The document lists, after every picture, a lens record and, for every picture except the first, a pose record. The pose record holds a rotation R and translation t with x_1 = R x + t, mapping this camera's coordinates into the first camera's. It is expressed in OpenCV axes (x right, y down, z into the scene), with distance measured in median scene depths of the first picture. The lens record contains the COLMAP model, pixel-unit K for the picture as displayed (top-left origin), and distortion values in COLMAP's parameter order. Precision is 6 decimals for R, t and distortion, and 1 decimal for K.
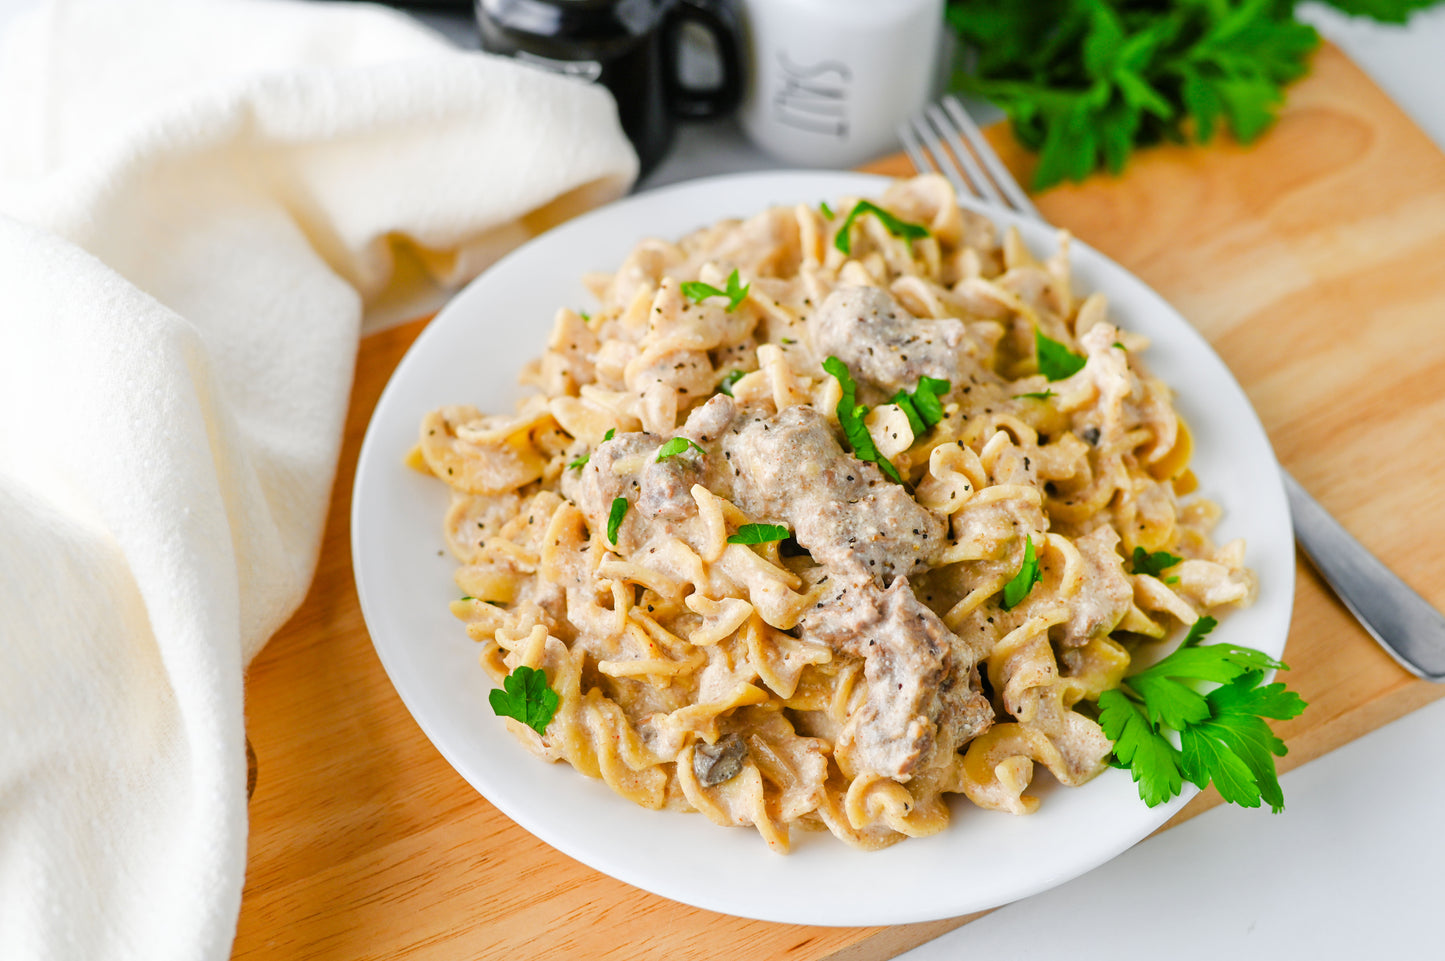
lens RADIAL K [[2280.2, 0, 722.5], [0, 2280.2, 480.5], [0, 0, 1]] dist [-0.159298, 0.084703]
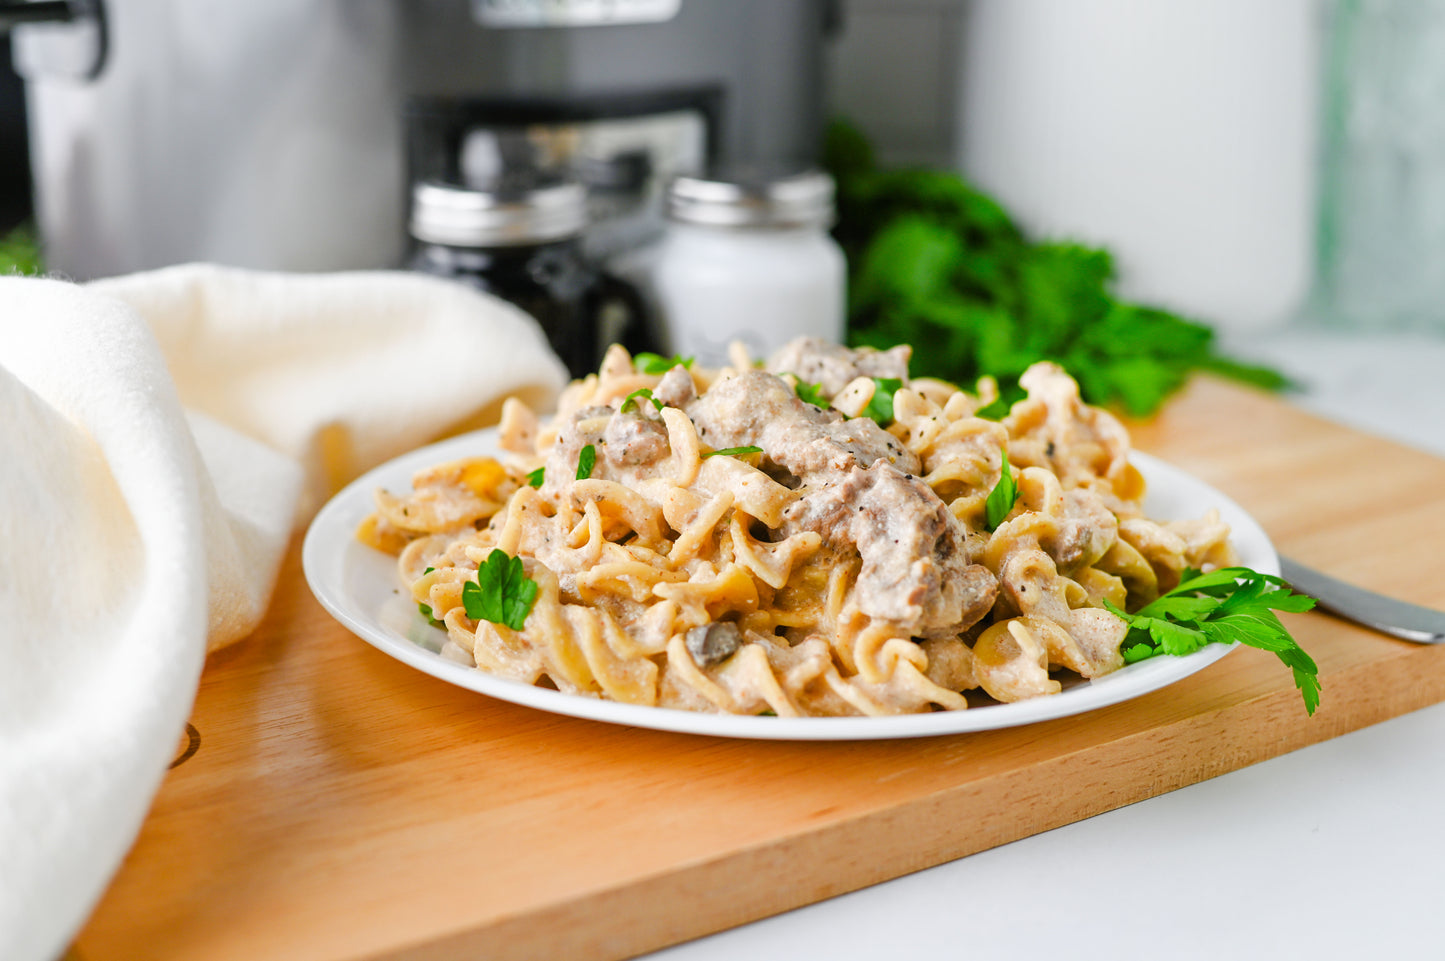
lens RADIAL K [[2280.2, 0, 722.5], [0, 2280.2, 480.5], [0, 0, 1]] dist [-0.159298, 0.084703]
pose [[0.994677, -0.049343, 0.090459, -0.076041], [0.091057, 0.831838, -0.547498, 0.559074], [-0.048232, 0.552821, 0.831903, 0.186675]]
